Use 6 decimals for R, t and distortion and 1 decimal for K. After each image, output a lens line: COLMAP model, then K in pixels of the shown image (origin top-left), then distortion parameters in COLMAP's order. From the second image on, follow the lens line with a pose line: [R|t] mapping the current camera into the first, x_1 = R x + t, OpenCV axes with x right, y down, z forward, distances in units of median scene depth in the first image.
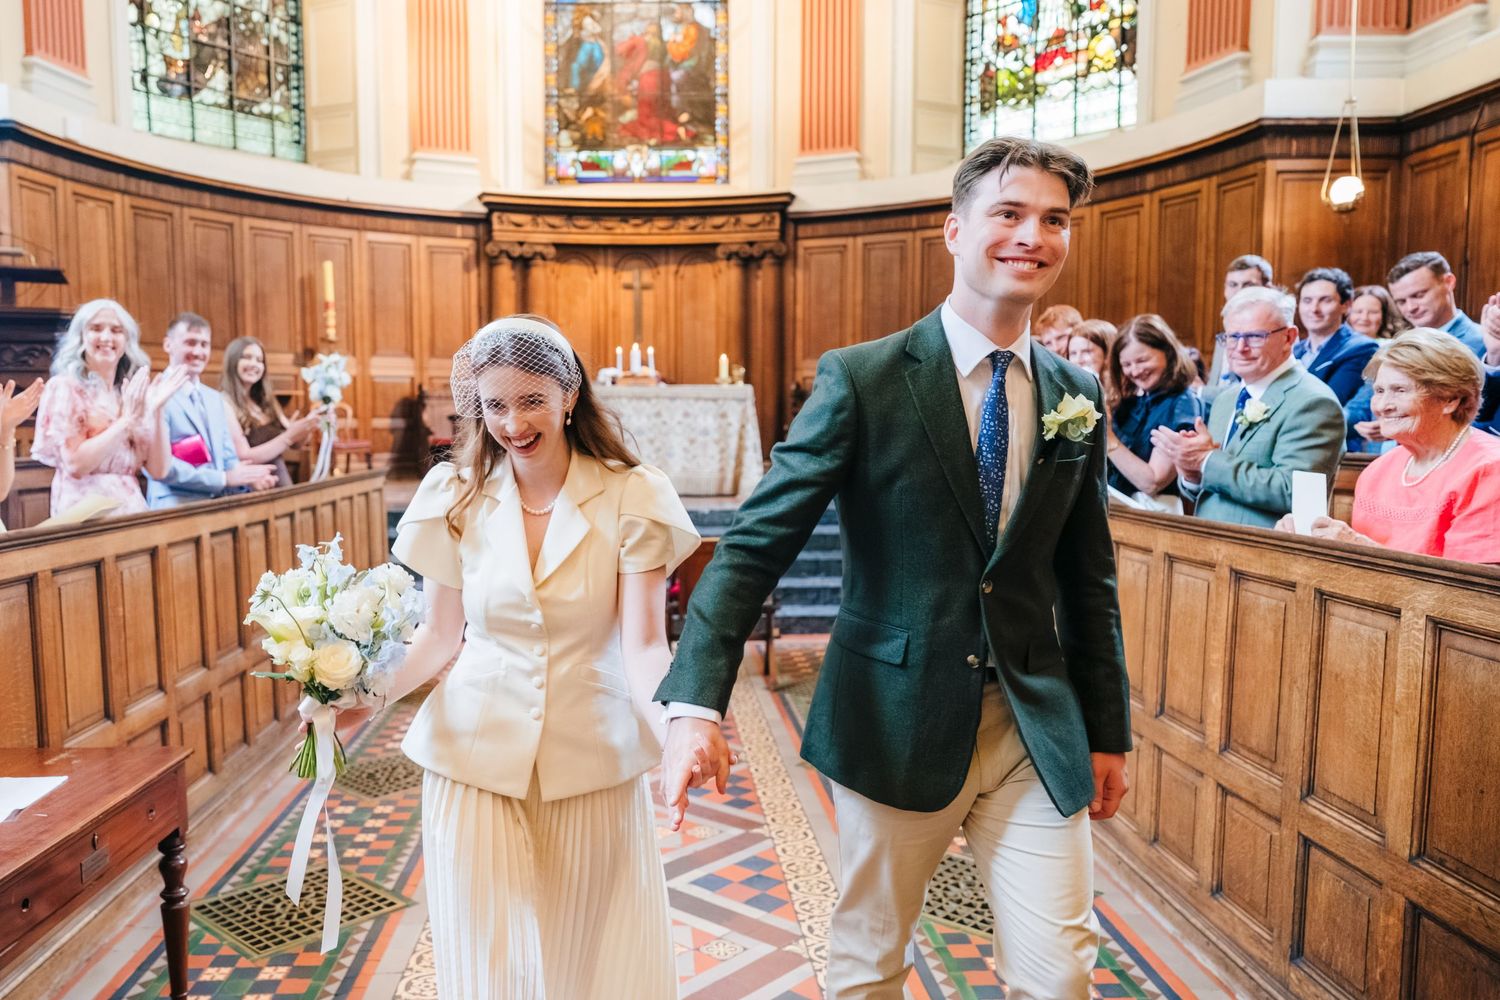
lens RADIAL K [[1010.1, 0, 674.4], [0, 1010.1, 513.3], [0, 0, 1]] dist [-0.009899, 0.007707]
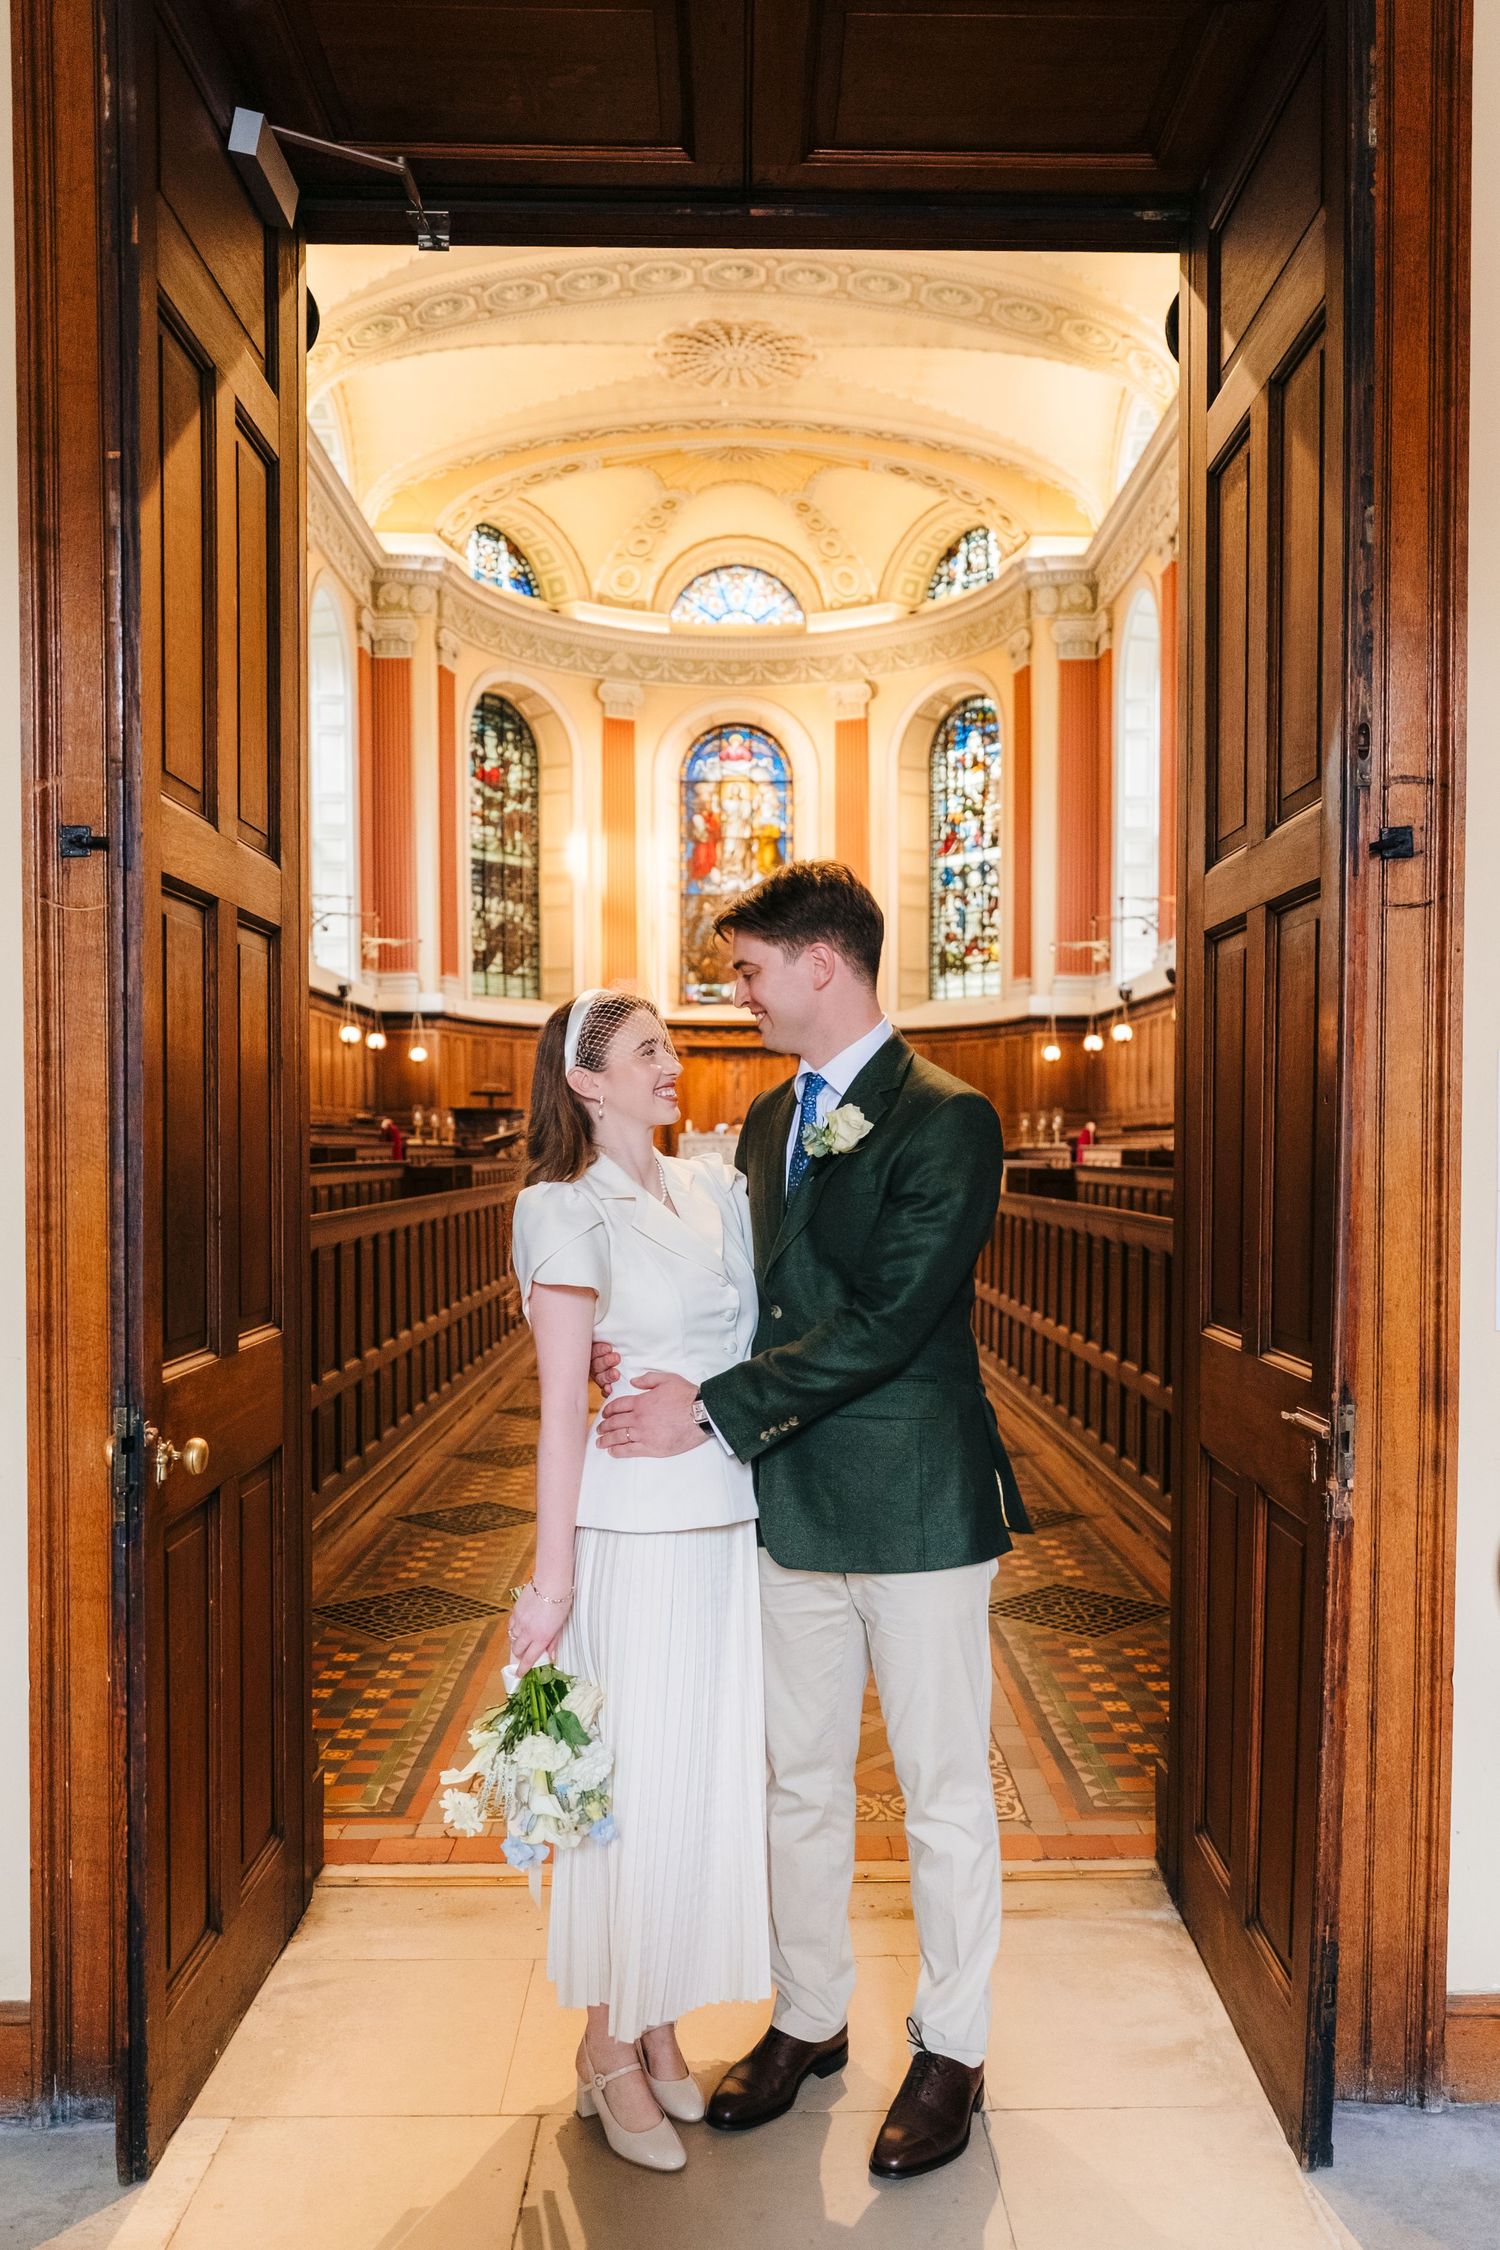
lens RADIAL K [[1515.2, 0, 755.7], [0, 1515.2, 1143.9], [0, 0, 1]] dist [-0.009899, 0.007707]
pose [[0.999587, 0.005785, -0.028154, 0.066772], [-0.008373, 0.995660, -0.092689, 0.123017], [0.027496, 0.092887, 0.995297, -1.473426]]
